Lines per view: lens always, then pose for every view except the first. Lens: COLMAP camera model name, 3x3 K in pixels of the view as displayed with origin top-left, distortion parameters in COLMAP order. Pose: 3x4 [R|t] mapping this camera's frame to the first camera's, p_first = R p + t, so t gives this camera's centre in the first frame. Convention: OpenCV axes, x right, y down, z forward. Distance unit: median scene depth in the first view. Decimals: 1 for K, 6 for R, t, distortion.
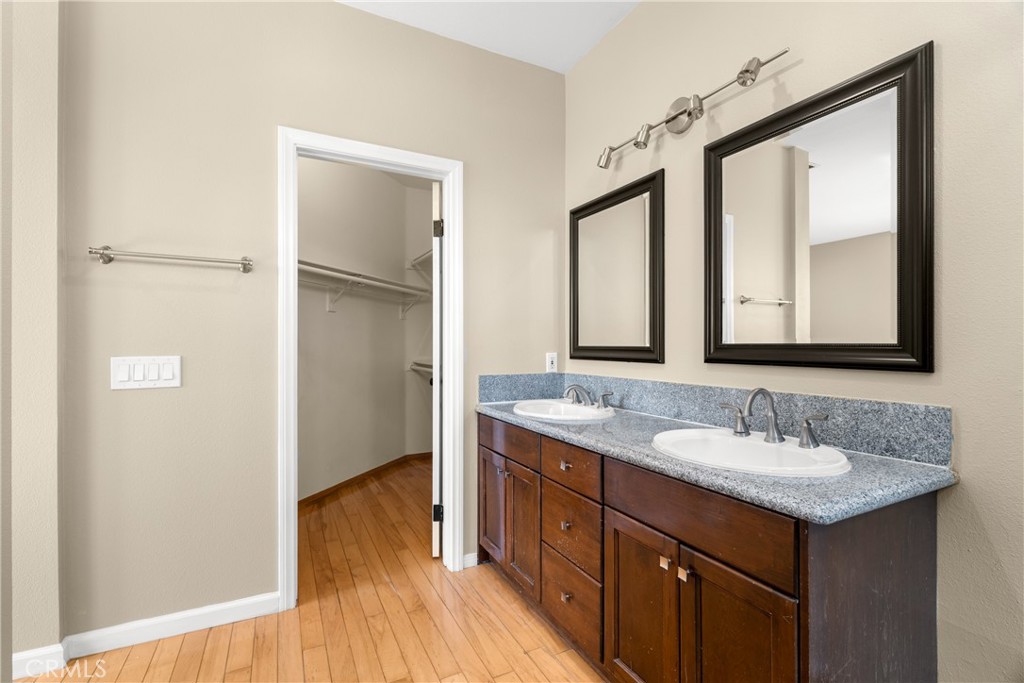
lens RADIAL K [[462.5, 0, 508.7], [0, 462.5, 347.5], [0, 0, 1]] dist [-0.000084, 0.000403]
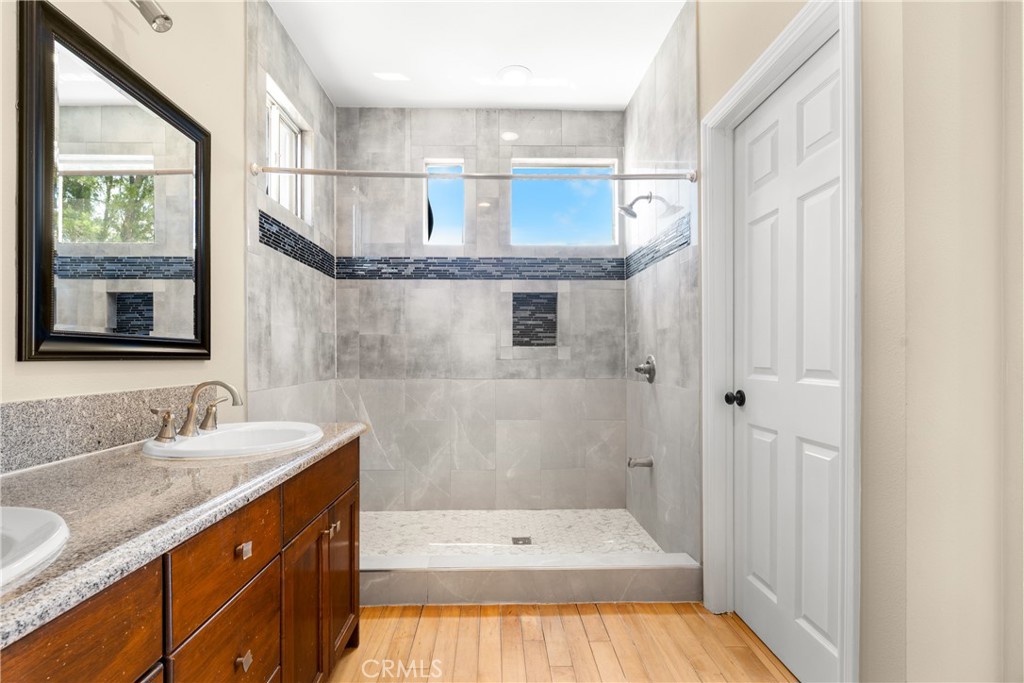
lens RADIAL K [[467.5, 0, 515.9], [0, 467.5, 354.2], [0, 0, 1]] dist [-0.003864, -0.000365]
pose [[-0.909728, -0.001676, 0.415202, -0.377722], [-0.002779, 0.999994, -0.002051, 0.023696], [-0.415196, -0.003019, -0.909727, 1.291744]]
